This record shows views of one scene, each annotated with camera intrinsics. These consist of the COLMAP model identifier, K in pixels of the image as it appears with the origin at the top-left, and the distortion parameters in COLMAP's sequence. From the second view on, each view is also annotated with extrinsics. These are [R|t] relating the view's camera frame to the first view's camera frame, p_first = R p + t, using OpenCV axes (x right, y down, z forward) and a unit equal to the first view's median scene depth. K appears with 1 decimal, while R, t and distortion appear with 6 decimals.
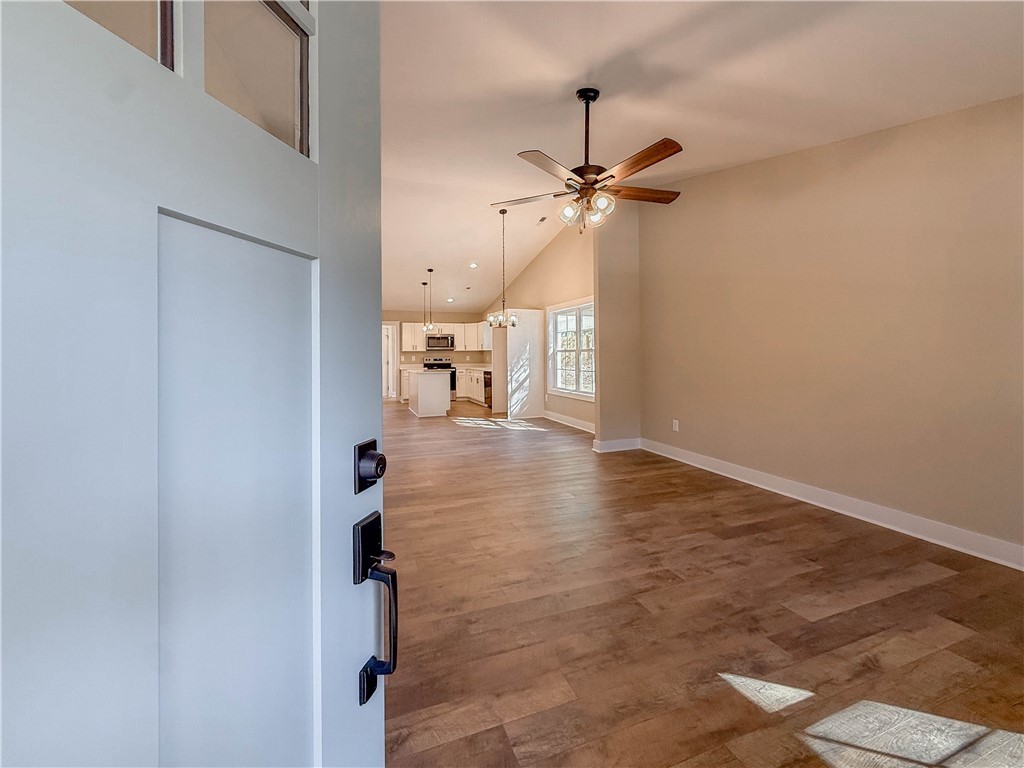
lens RADIAL K [[421.8, 0, 511.5], [0, 421.8, 349.8], [0, 0, 1]] dist [-0.000555, -0.000418]
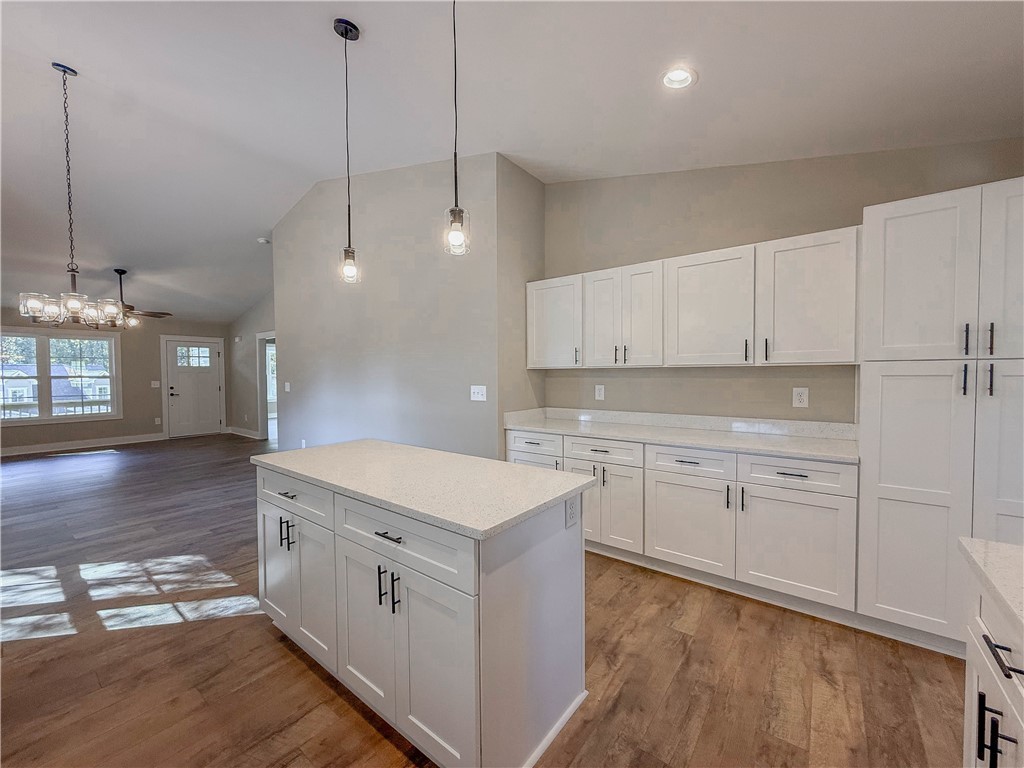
lens RADIAL K [[408.0, 0, 509.6], [0, 408.0, 385.4], [0, 0, 1]] dist [-0.000264, 0.000122]
pose [[-0.853814, 0.029598, -0.519736, -0.156592], [0.019992, 0.999510, 0.024078, 0.006860], [0.520194, 0.010168, -0.853987, 1.340856]]
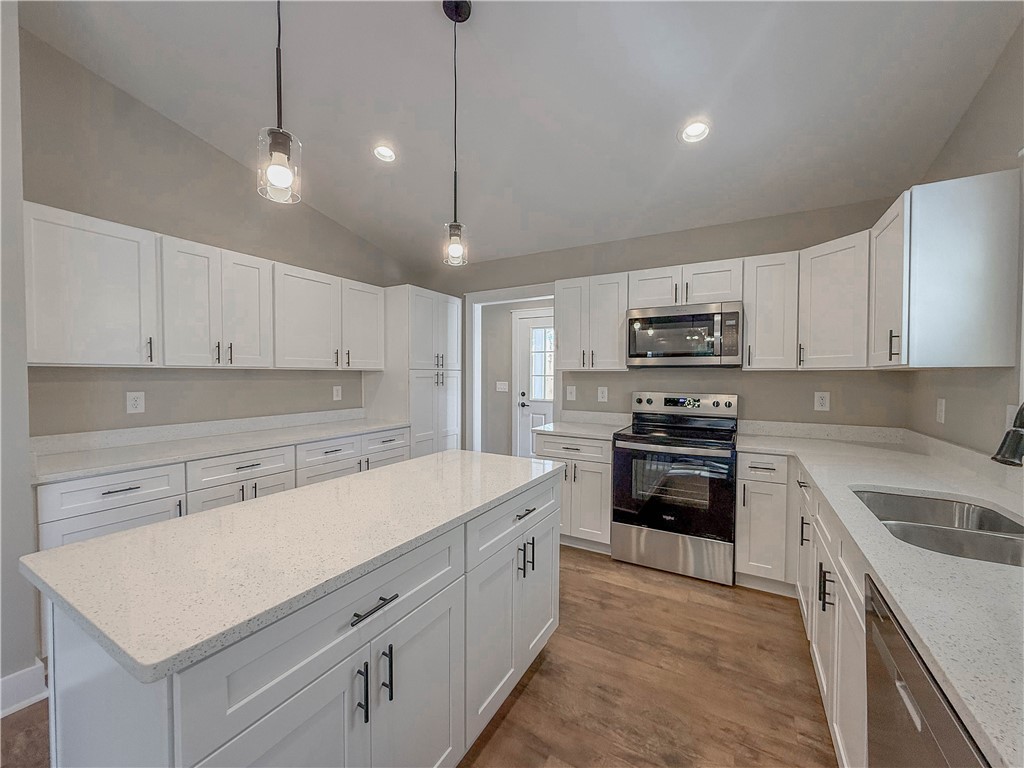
lens RADIAL K [[408.0, 0, 509.6], [0, 408.0, 385.4], [0, 0, 1]] dist [-0.000264, 0.000122]
pose [[0.636823, 0.030908, -0.770390, -0.055840], [0.000413, 0.999182, 0.040429, 0.002130], [0.771010, -0.026064, 0.636290, 1.046846]]
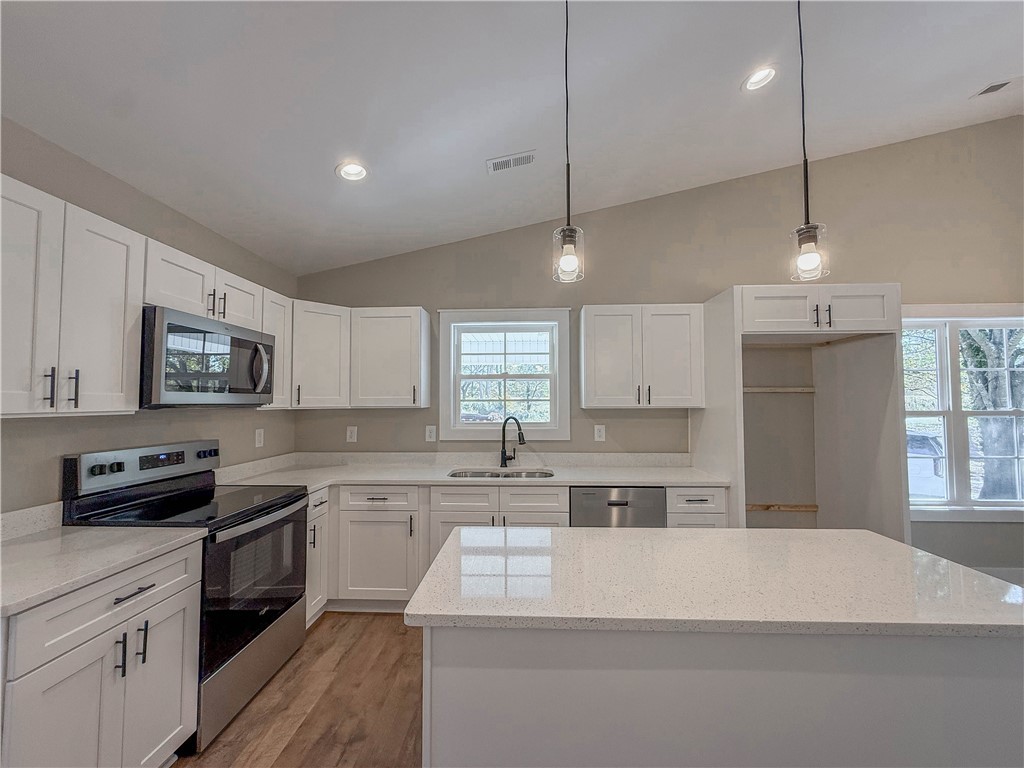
lens RADIAL K [[408.0, 0, 509.6], [0, 408.0, 385.4], [0, 0, 1]] dist [-0.000264, 0.000122]
pose [[0.393821, 0.046003, 0.918035, -0.393448], [-0.011218, 0.998913, -0.045243, -0.003067], [-0.919119, 0.007519, 0.393909, 1.119480]]
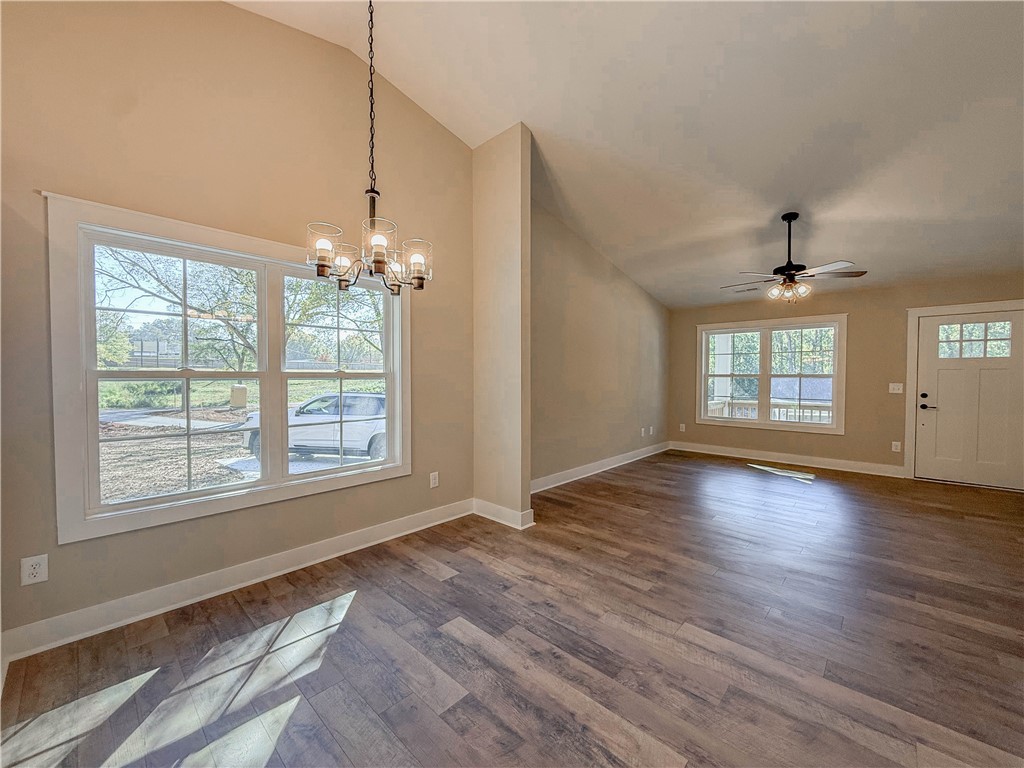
lens RADIAL K [[408.0, 0, 509.6], [0, 408.0, 385.4], [0, 0, 1]] dist [-0.000264, 0.000122]
pose [[-0.437880, -0.014285, 0.898920, -0.241800], [-0.008558, 0.999895, 0.011721, 0.004149], [-0.898993, -0.002561, -0.437956, 0.851004]]
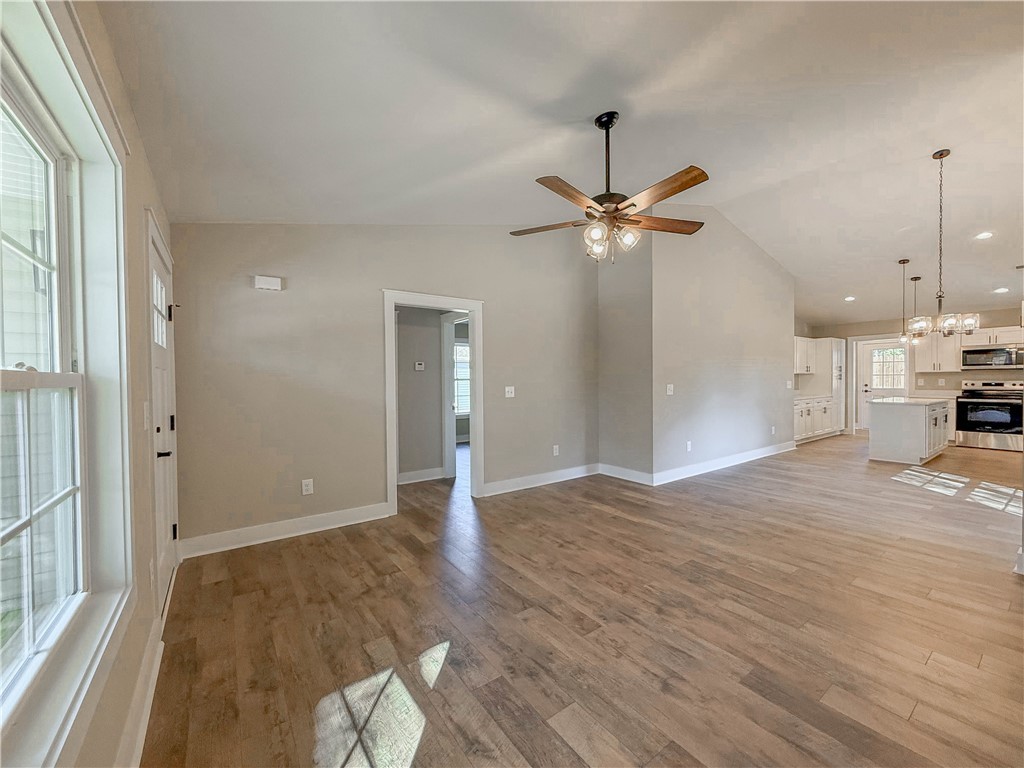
lens RADIAL K [[408.0, 0, 509.6], [0, 408.0, 385.4], [0, 0, 1]] dist [-0.000264, 0.000122]
pose [[0.256479, 0.018547, -0.966372, 0.339626], [0.020543, 0.999485, 0.024635, -0.007993], [0.966331, -0.026171, 0.255966, 0.173361]]
